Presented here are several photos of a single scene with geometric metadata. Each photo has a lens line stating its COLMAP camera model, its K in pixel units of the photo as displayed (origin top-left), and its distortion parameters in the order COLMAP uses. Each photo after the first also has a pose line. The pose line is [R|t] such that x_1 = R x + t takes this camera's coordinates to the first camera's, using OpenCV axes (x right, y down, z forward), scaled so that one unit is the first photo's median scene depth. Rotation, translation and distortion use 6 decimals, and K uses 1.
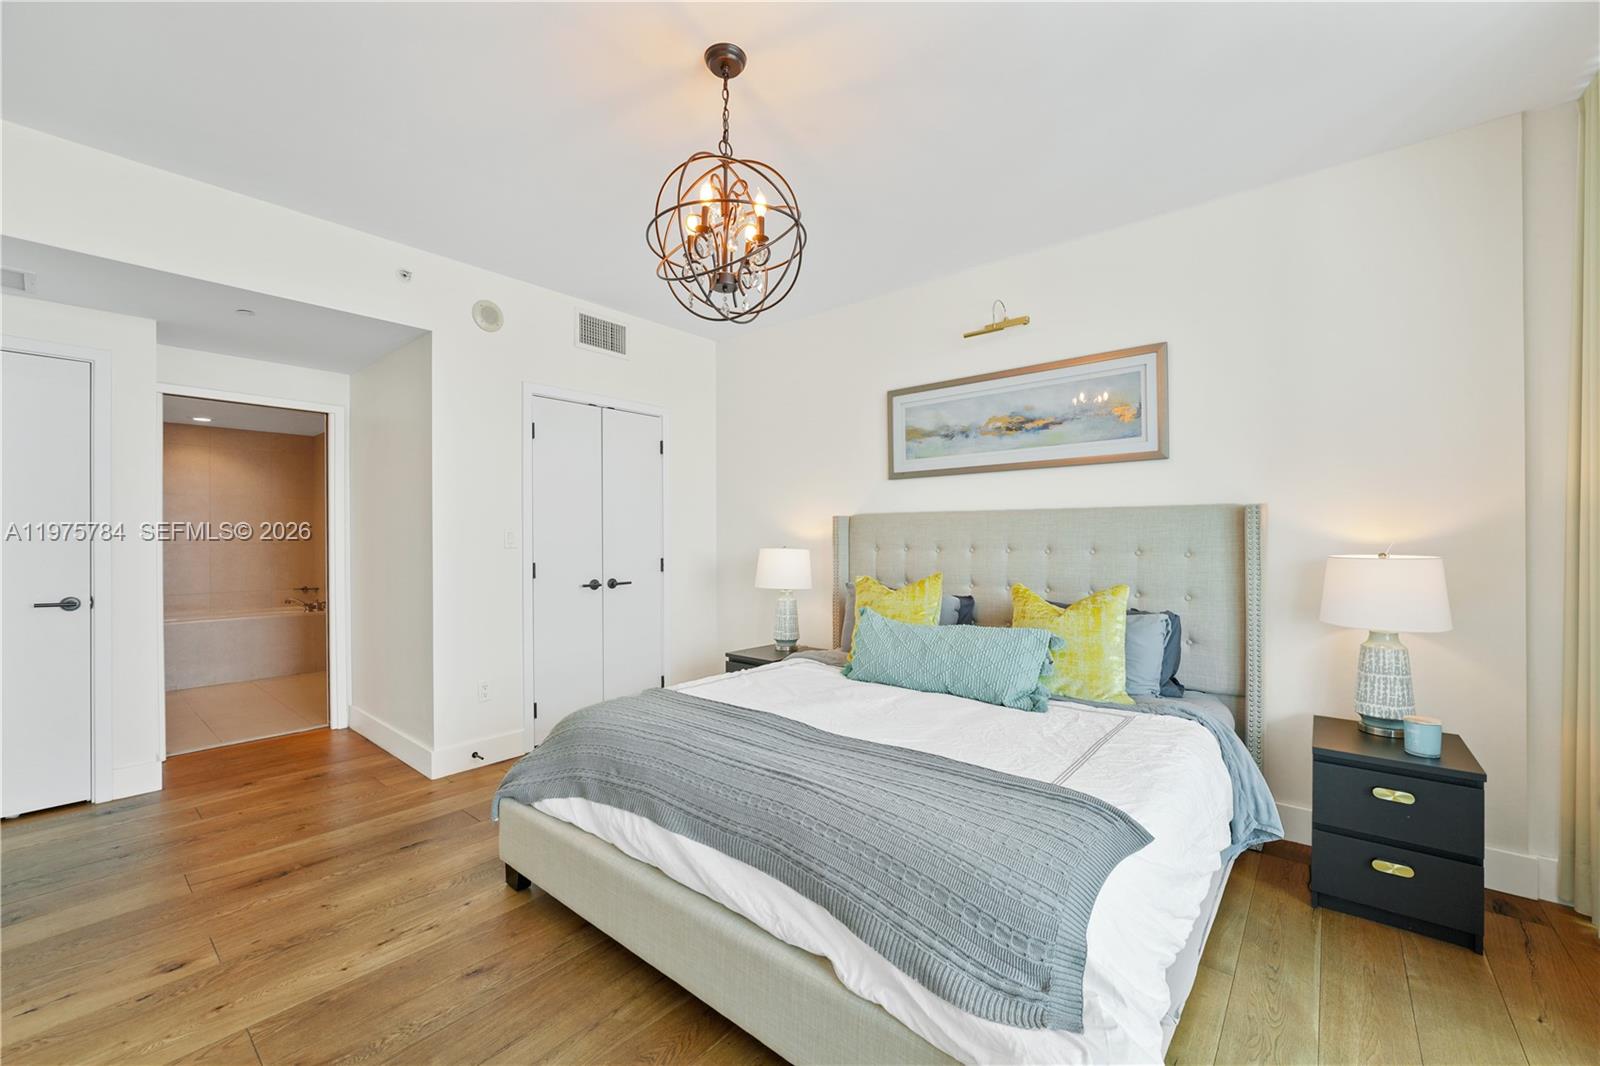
lens RADIAL K [[643.3, 0, 791.1], [0, 643.3, 537.1], [0, 0, 1]] dist [-0.017659, 0.000608]
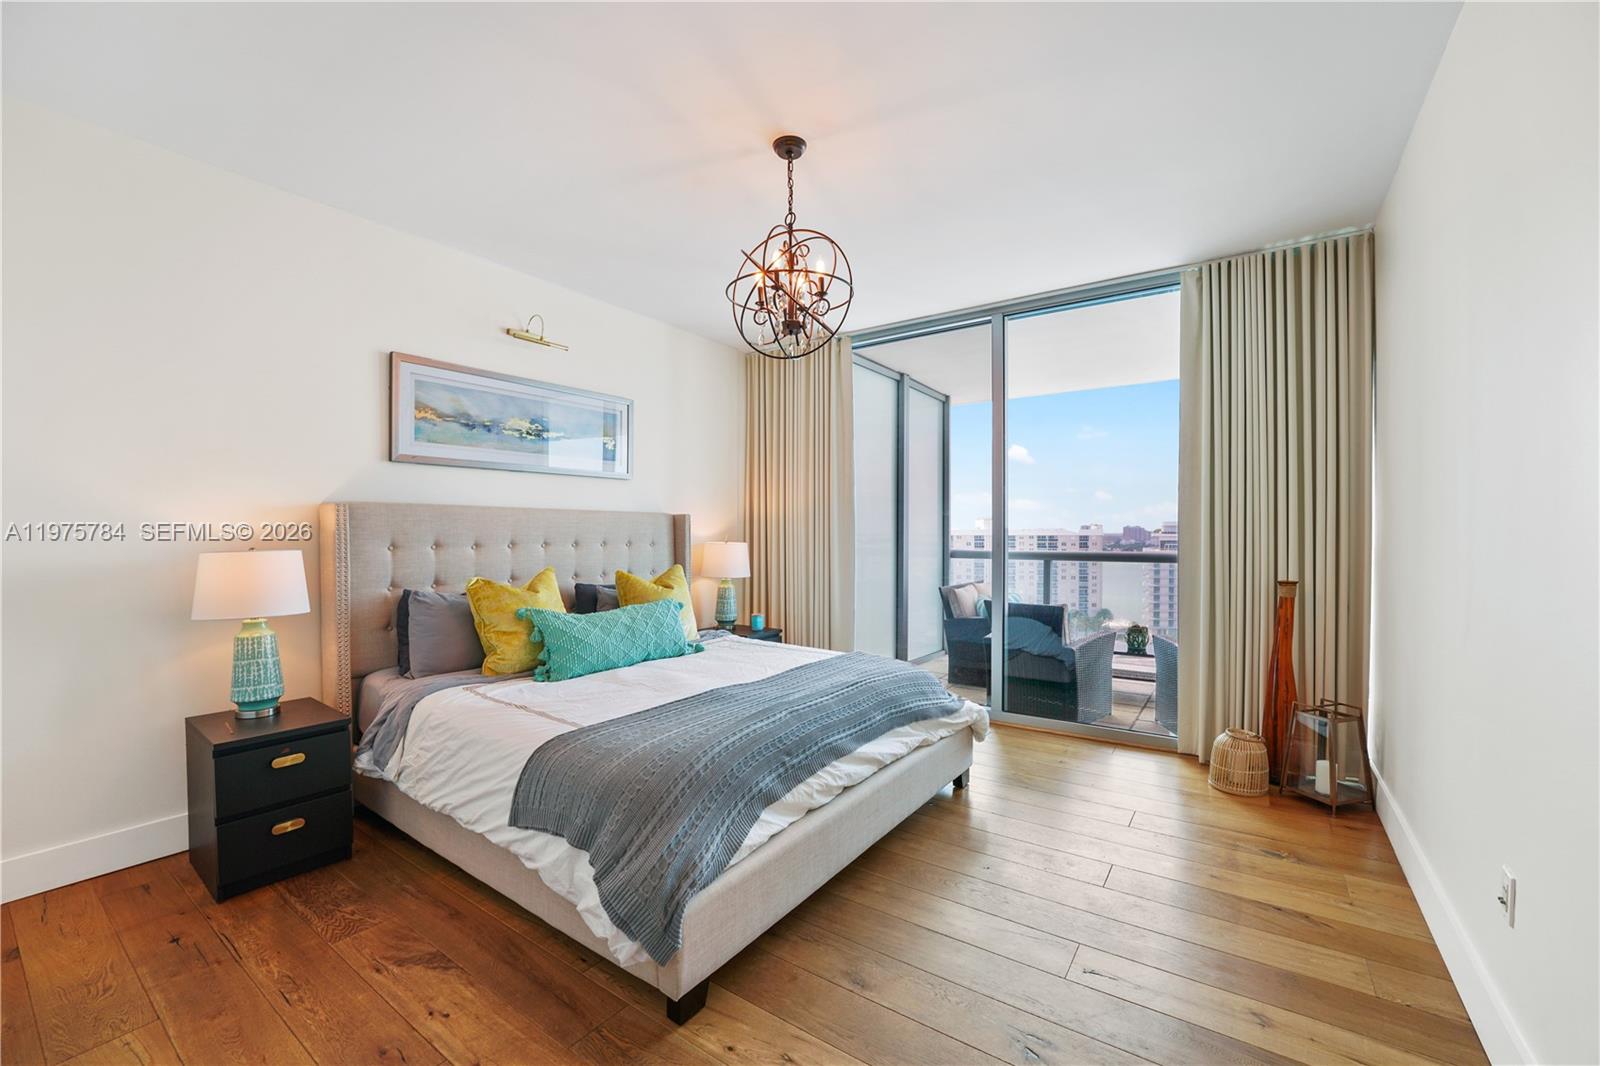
lens RADIAL K [[643.3, 0, 791.1], [0, 643.3, 537.1], [0, 0, 1]] dist [-0.017659, 0.000608]
pose [[-0.082146, -0.004998, 0.996608, -0.820416], [-0.005079, 0.999977, 0.004596, 0.000277], [-0.996607, -0.004684, -0.082169, 0.670483]]
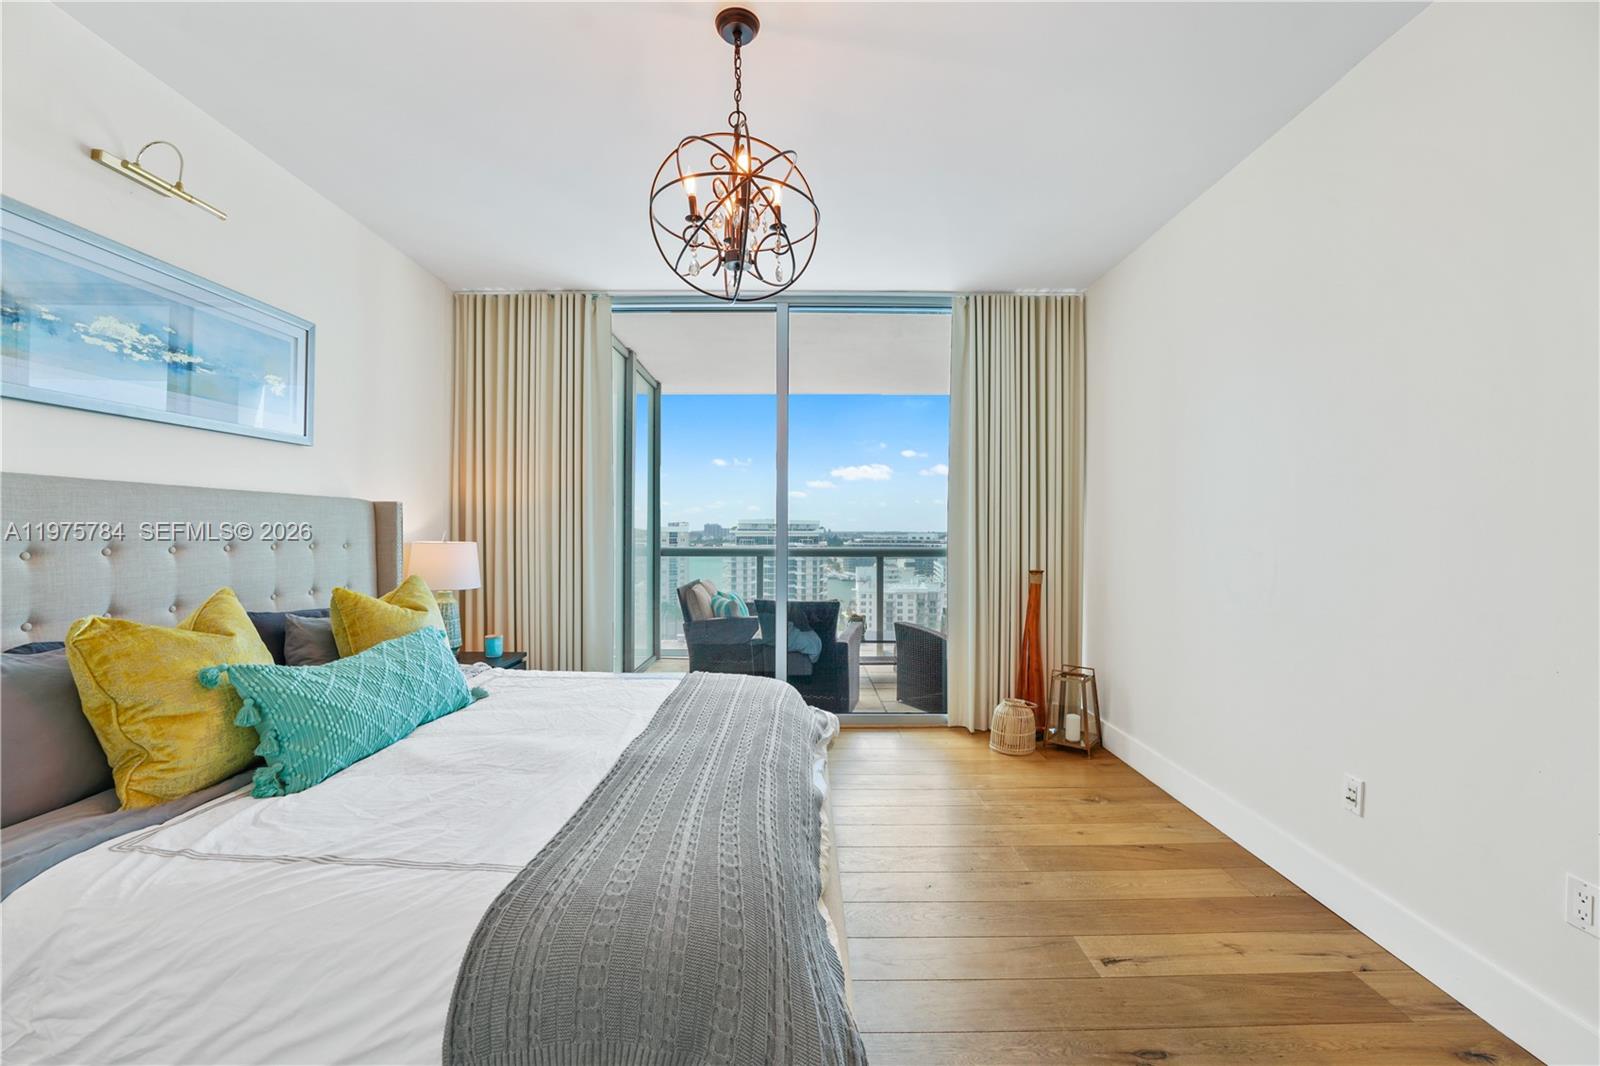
lens RADIAL K [[647.9, 0, 800.0], [0, 647.9, 533.0], [0, 0, 1]] dist [-0.021388, 0.000785]
pose [[-0.641424, -0.004000, 0.767176, -0.547666], [-0.005991, 0.999982, 0.000205, 0.001686], [-0.767163, -0.004464, -0.641437, 0.938754]]
